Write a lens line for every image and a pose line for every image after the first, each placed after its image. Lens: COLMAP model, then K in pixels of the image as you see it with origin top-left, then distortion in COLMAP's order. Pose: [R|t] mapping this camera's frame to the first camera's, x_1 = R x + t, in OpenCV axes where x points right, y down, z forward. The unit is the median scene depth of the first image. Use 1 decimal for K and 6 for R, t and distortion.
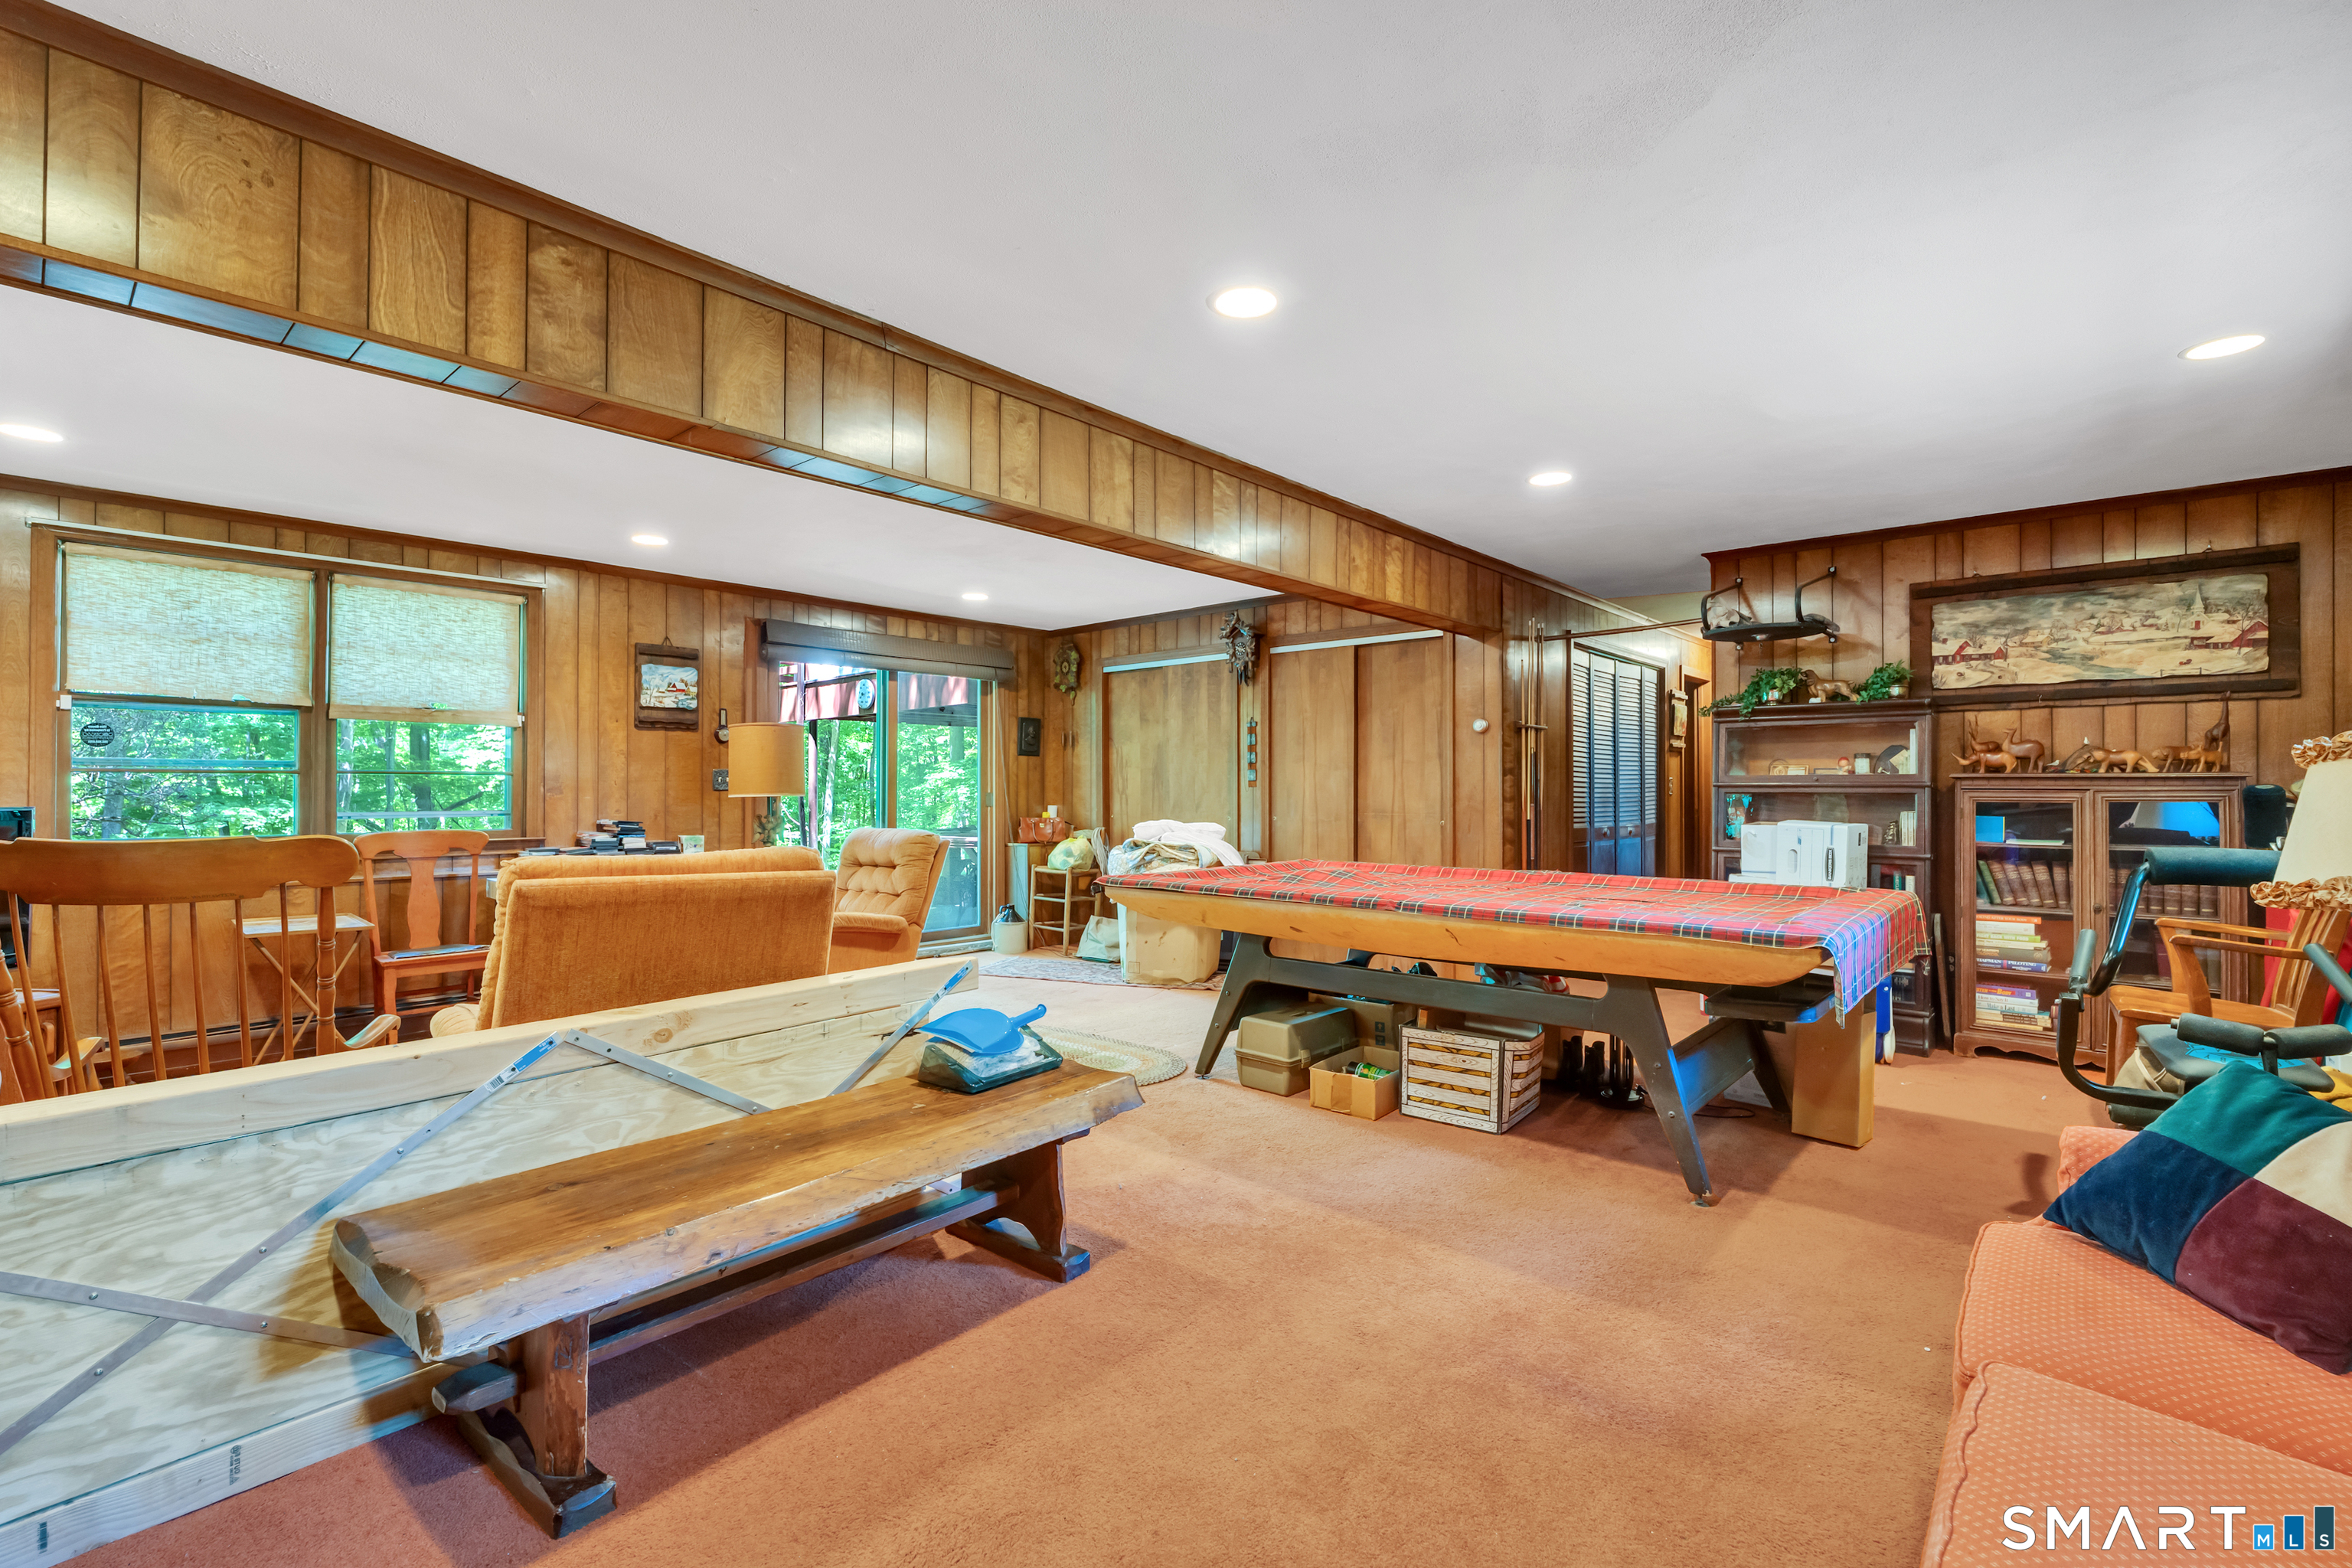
lens RADIAL K [[1043.2, 0, 1176.2], [0, 1043.2, 783.6], [0, 0, 1]] dist [-0.005194, 0.000629]
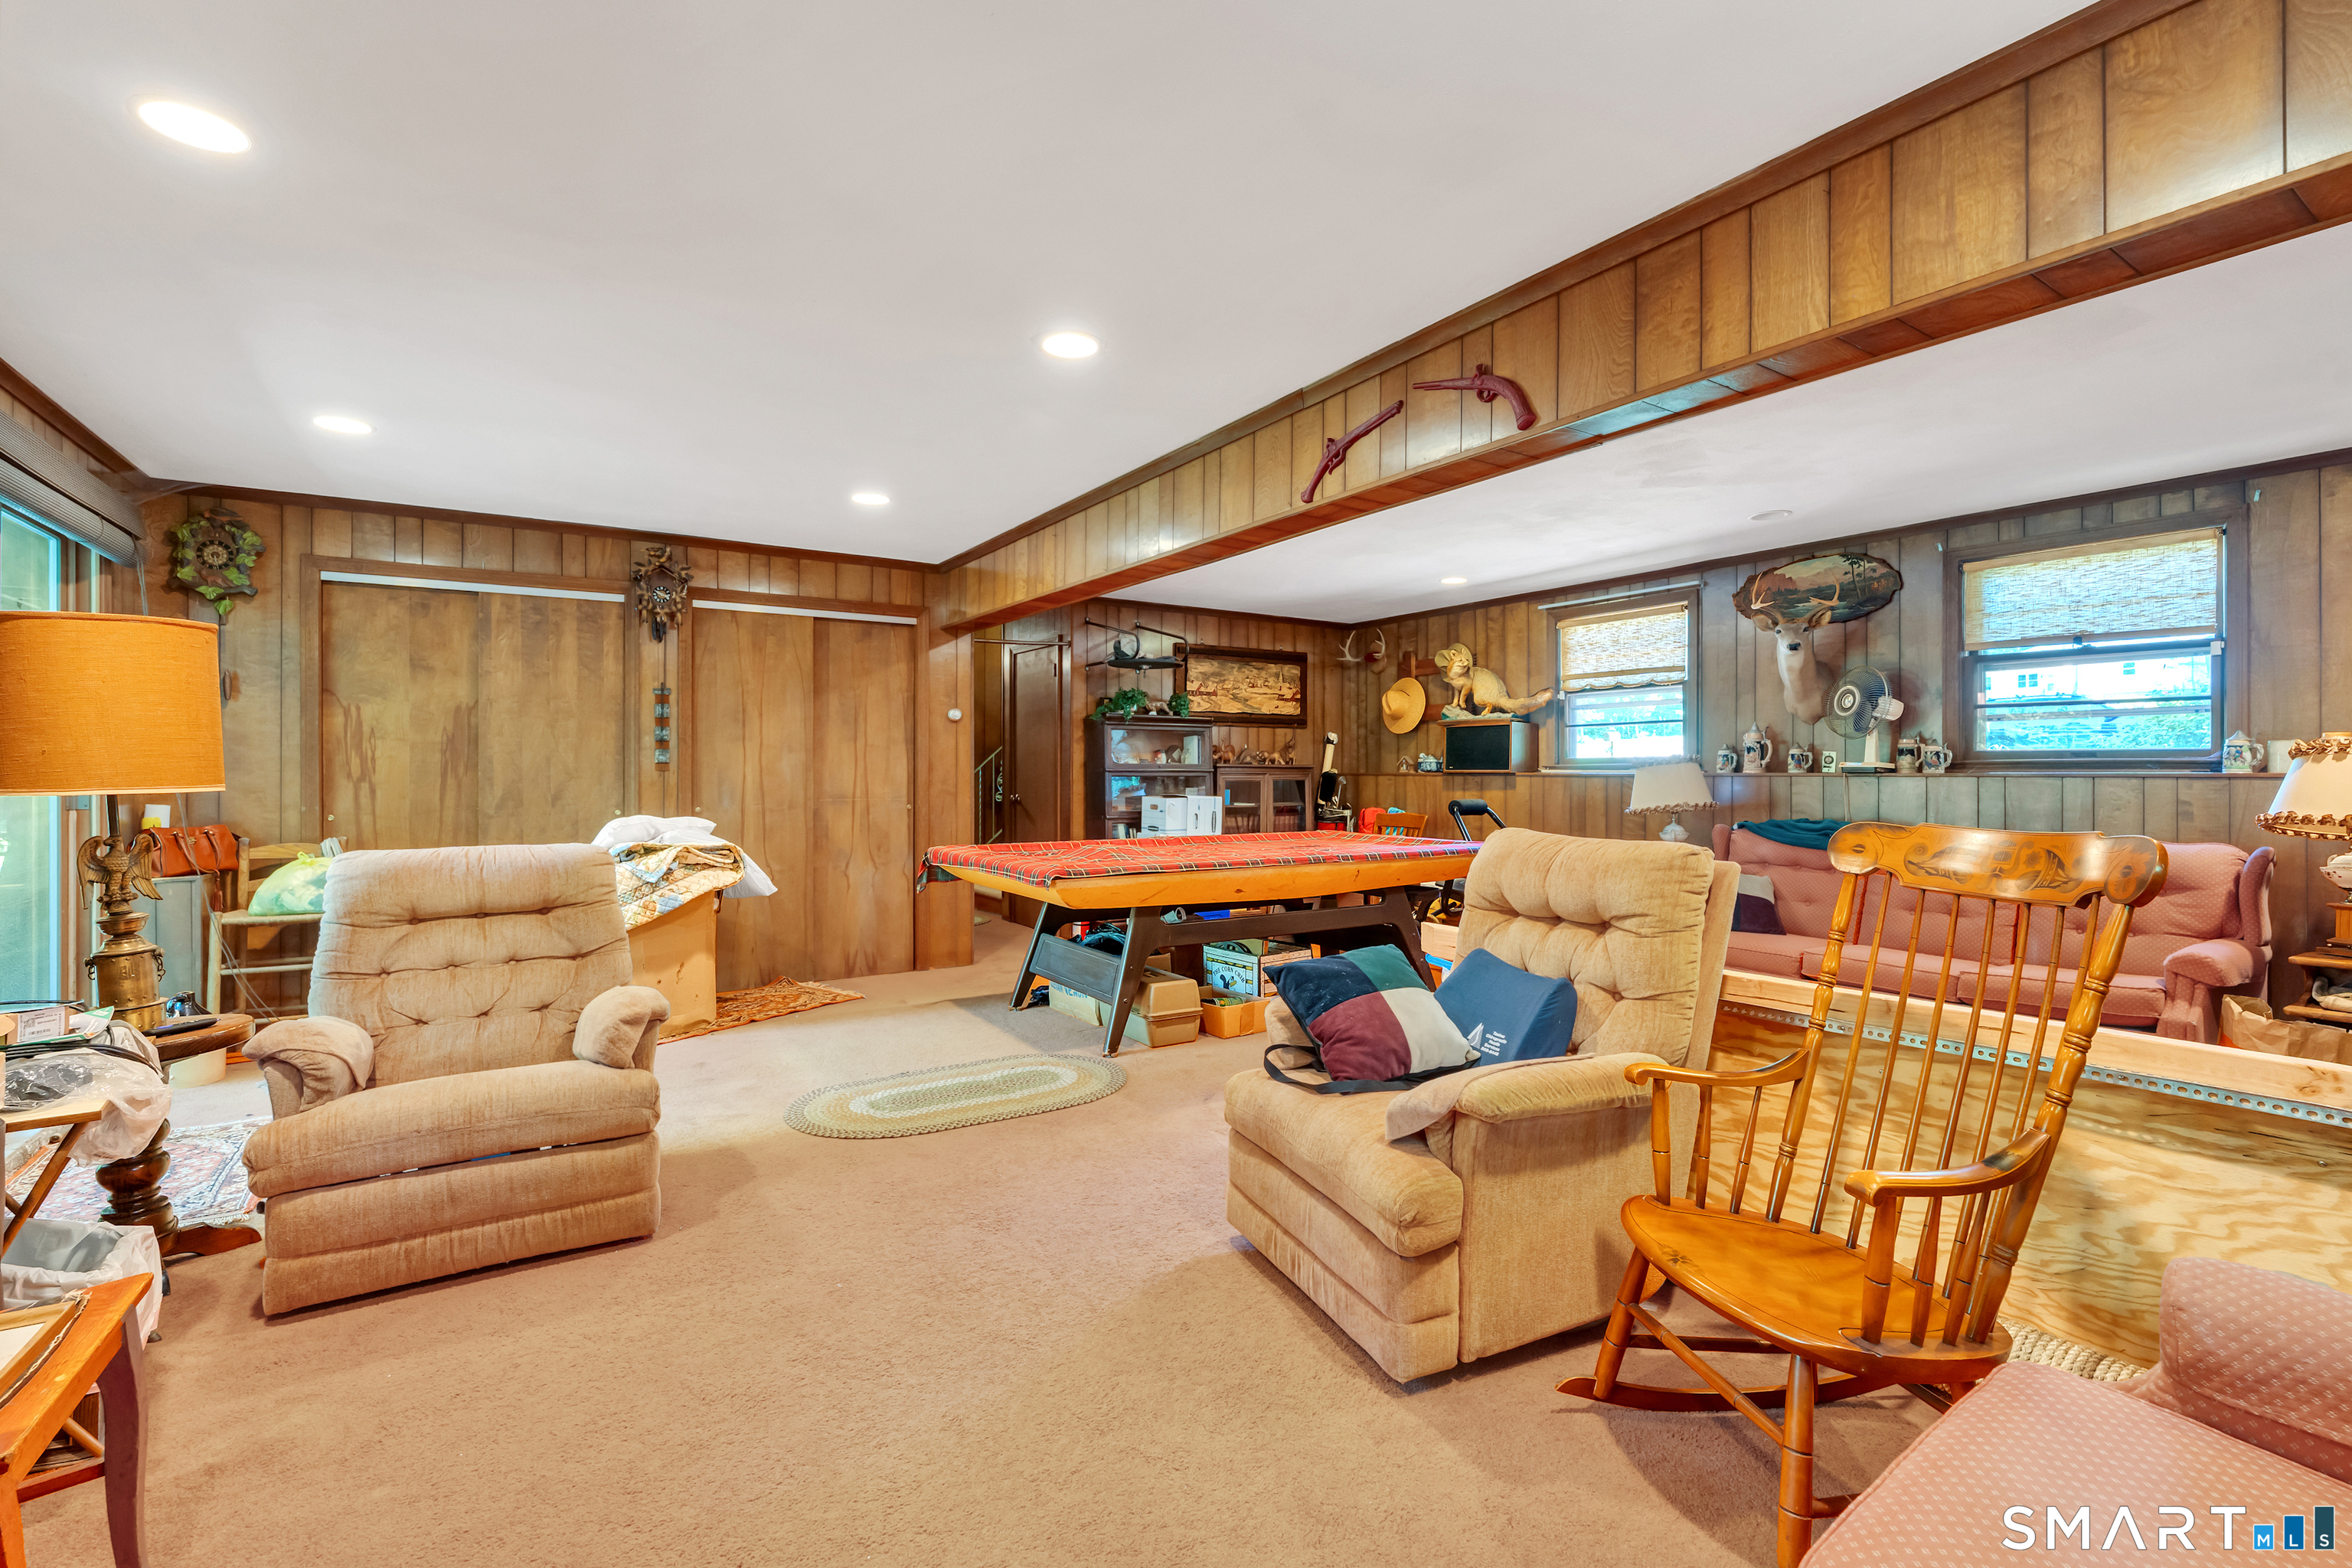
lens RADIAL K [[1043.2, 0, 1175.8], [0, 1043.2, 772.0], [0, 0, 1]] dist [-0.005194, 0.000629]
pose [[0.285268, 0.004867, 0.958436, -0.668550], [-0.002991, 0.999987, -0.004187, 0.007392], [-0.958443, -0.001672, 0.285278, 0.468736]]
